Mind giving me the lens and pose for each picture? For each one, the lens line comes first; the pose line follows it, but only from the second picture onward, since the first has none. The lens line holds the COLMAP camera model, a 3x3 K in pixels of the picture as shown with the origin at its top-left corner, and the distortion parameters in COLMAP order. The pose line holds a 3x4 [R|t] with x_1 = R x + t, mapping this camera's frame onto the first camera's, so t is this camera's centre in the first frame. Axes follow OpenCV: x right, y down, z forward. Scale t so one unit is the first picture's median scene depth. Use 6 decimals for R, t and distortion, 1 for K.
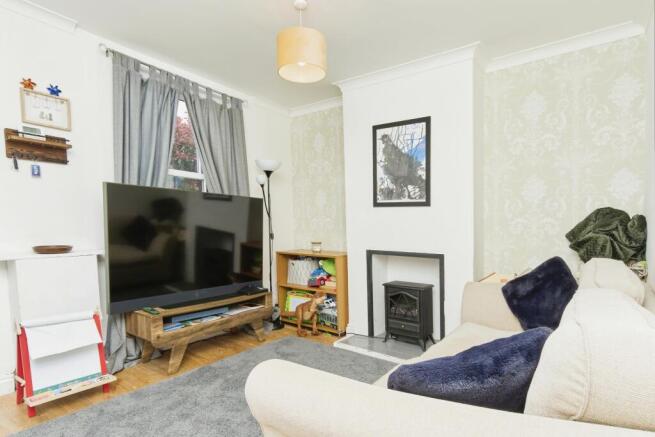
lens RADIAL K [[354.5, 0, 304.0], [0, 354.5, 253.0], [0, 0, 1]] dist [0.010051, -0.002144]
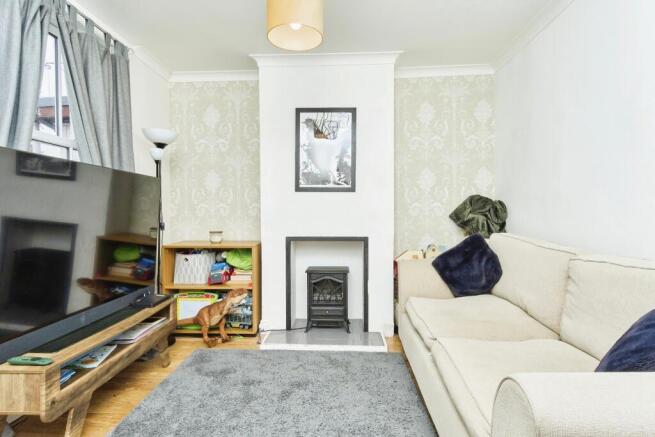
lens RADIAL K [[354.5, 0, 326.4], [0, 354.5, 216.2], [0, 0, 1]] dist [0.010051, -0.002144]
pose [[0.818294, -0.022350, 0.574365, -0.292558], [0.057737, 0.997386, -0.043448, -0.017447], [-0.571892, 0.068715, 0.817446, 0.179525]]
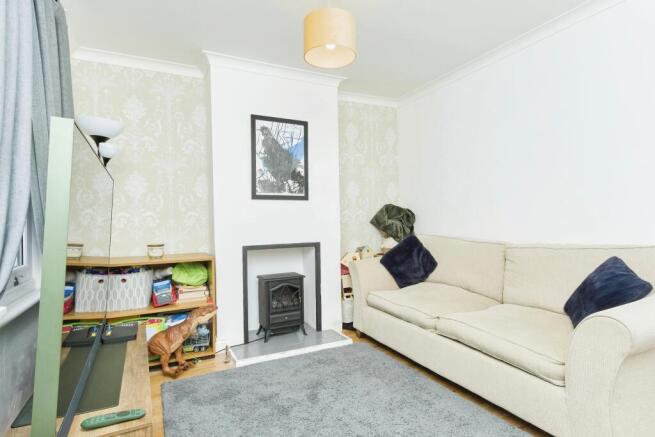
lens RADIAL K [[354.5, 0, 324.9], [0, 354.5, 216.6], [0, 0, 1]] dist [0.010051, -0.002144]
pose [[0.426274, -0.014794, 0.904473, -0.578245], [0.094188, 0.995157, -0.028112, -0.040867], [-0.899677, 0.097174, 0.425604, 0.442946]]
